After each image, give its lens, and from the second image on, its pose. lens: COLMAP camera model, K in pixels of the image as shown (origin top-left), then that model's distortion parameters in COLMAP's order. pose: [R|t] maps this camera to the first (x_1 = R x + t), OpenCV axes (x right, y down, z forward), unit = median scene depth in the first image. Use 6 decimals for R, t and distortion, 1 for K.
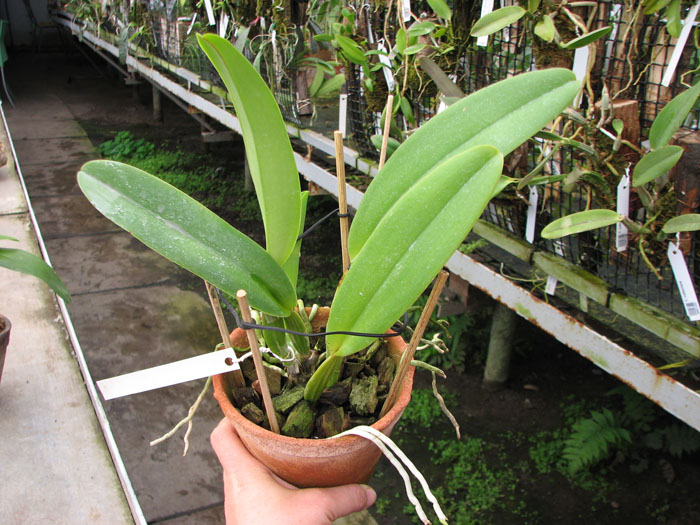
lens RADIAL K [[753.9, 0, 329.6], [0, 753.9, 283.8], [0, 0, 1]] dist [-0.198050, 0.280639]
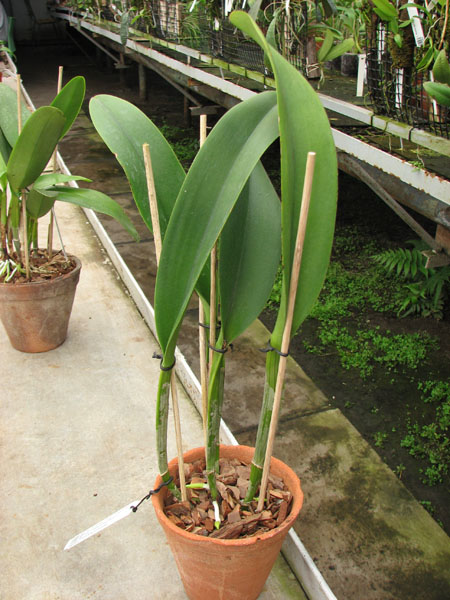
lens RADIAL K [[647.5, 0, 207.6], [0, 647.5, 287.9], [0, 0, 1]] dist [-0.195888, 0.229897]
pose [[0.993851, 0.012218, -0.110054, -0.051883], [-0.004971, 0.997815, 0.065877, 0.010325], [0.110618, -0.064925, 0.991740, 0.036801]]
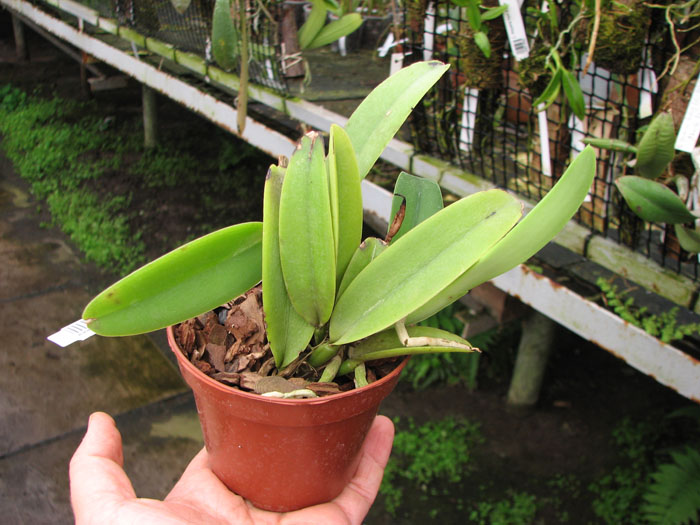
lens RADIAL K [[761.1, 0, 346.9], [0, 761.1, 289.2], [0, 0, 1]] dist [-0.184289, 0.225092]
pose [[0.982753, -0.073635, 0.169631, -0.072567], [0.055815, 0.992634, 0.107529, -0.070357], [-0.176300, -0.096207, 0.979624, 0.210683]]
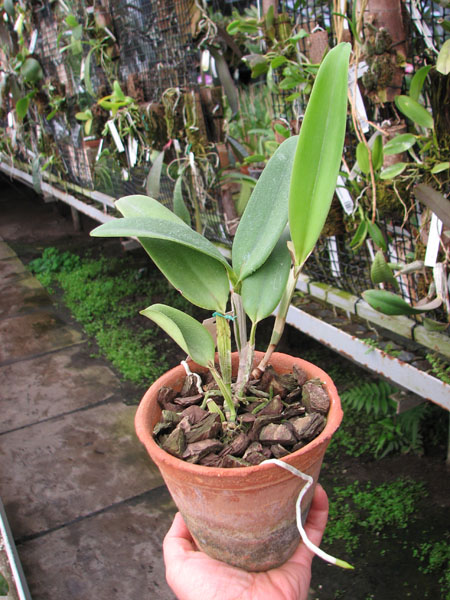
lens RADIAL K [[652.4, 0, 239.5], [0, 652.4, 307.9], [0, 0, 1]] dist [-0.184289, 0.225092]
pose [[0.988242, -0.152885, -0.001983, -0.026205], [0.152633, 0.987212, -0.046003, -0.063129], [0.008990, 0.045160, 0.998939, 0.121704]]
